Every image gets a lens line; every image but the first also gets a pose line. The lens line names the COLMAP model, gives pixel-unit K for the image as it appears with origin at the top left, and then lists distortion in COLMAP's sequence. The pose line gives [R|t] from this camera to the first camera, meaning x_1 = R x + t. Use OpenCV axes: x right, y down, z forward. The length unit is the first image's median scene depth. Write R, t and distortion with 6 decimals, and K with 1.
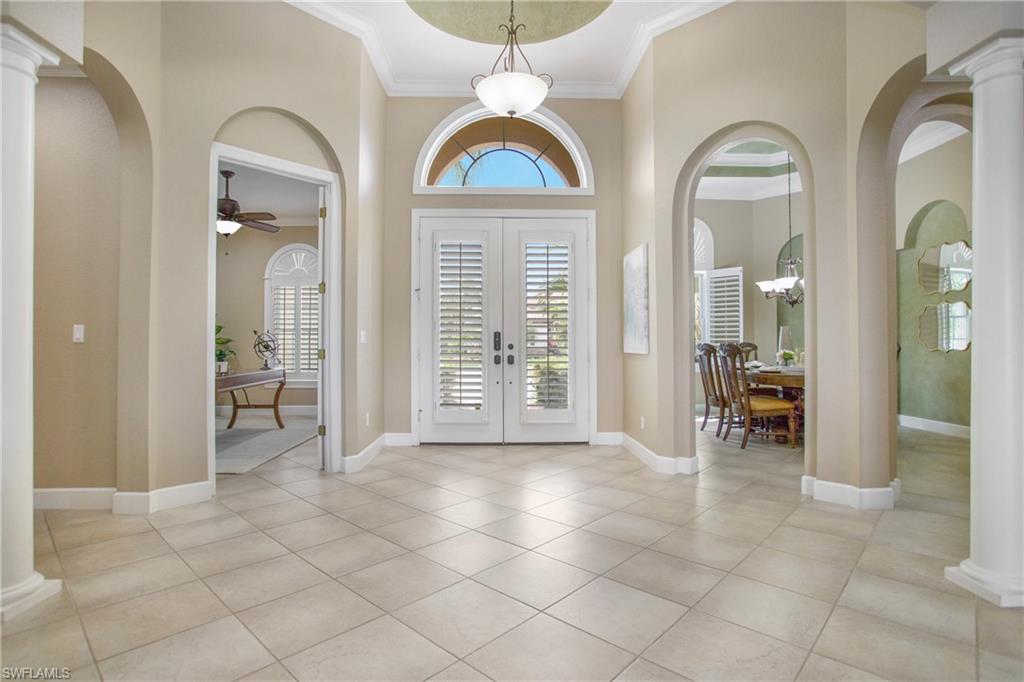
lens RADIAL K [[510.8, 0, 504.3], [0, 510.8, 331.9], [0, 0, 1]] dist [-0.013806, 0.005738]
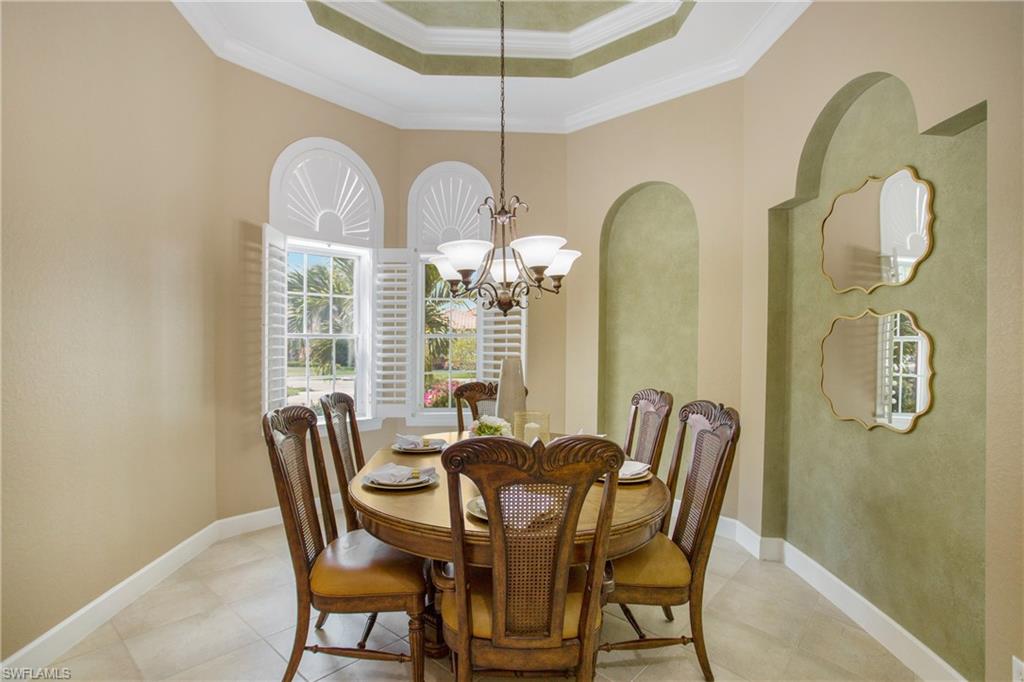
lens RADIAL K [[510.8, 0, 513.4], [0, 510.8, 347.1], [0, 0, 1]] dist [-0.013806, 0.005738]
pose [[0.998953, 0.001513, 0.045721, 0.503628], [-0.001556, 0.999998, 0.000901, -0.023214], [-0.045720, -0.000971, 0.998954, 0.534902]]
